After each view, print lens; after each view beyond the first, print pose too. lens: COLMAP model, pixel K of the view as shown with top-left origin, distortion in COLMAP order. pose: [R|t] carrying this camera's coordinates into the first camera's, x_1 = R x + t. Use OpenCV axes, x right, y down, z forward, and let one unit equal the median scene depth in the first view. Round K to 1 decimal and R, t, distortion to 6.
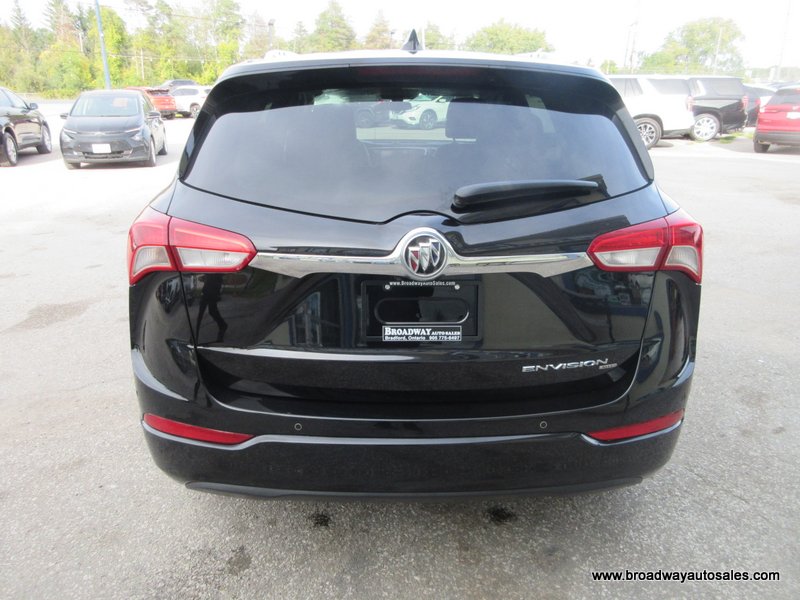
lens RADIAL K [[604.9, 0, 400.0], [0, 604.9, 300.0], [0, 0, 1]] dist [0.011823, 0.000668]
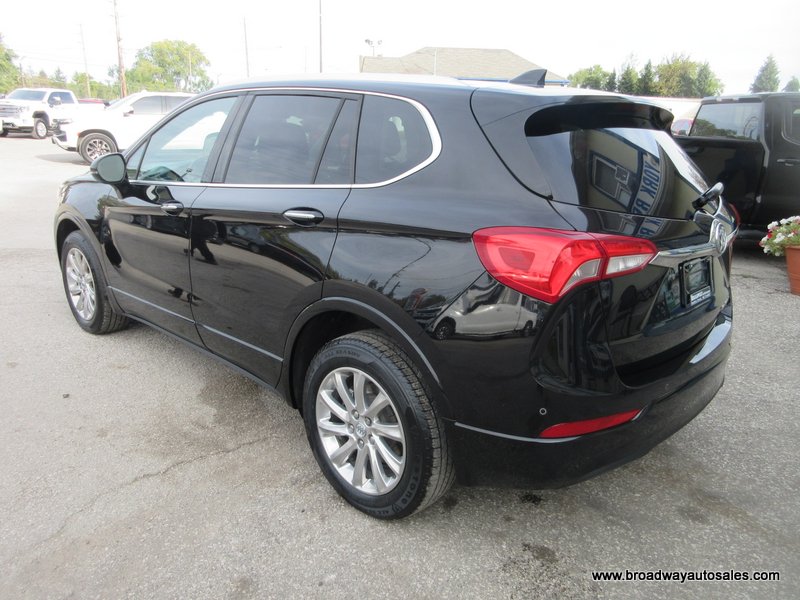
lens RADIAL K [[604.9, 0, 400.0], [0, 604.9, 300.0], [0, 0, 1]] dist [0.011823, 0.000668]
pose [[0.707793, -0.181132, 0.682803, -1.027363], [0.197854, 0.978713, 0.054535, -0.104682], [-0.678146, 0.096495, 0.728565, 0.330866]]
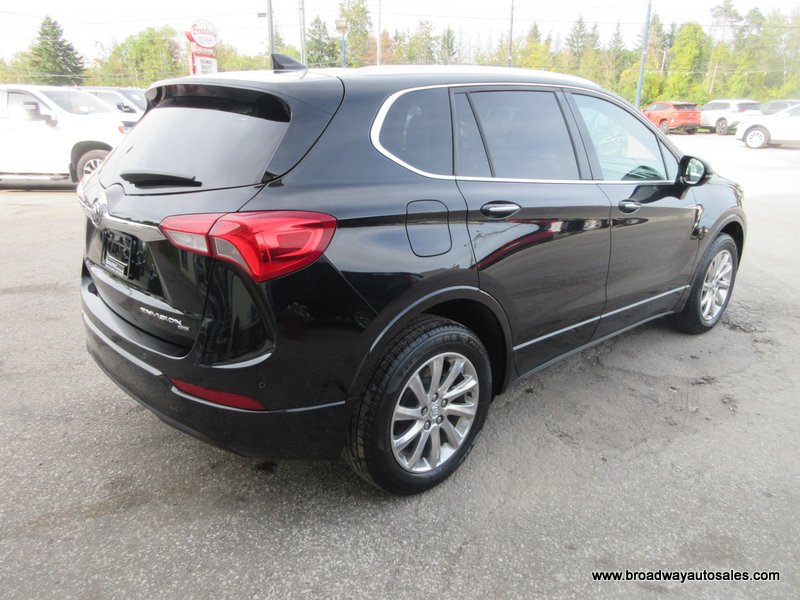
lens RADIAL K [[604.9, 0, 400.0], [0, 604.9, 300.0], [0, 0, 1]] dist [0.011823, 0.000668]
pose [[0.651502, 0.232886, -0.722017, 1.145219], [-0.248541, 0.964715, 0.086901, -0.121180], [0.716779, 0.122835, 0.686396, 0.365835]]
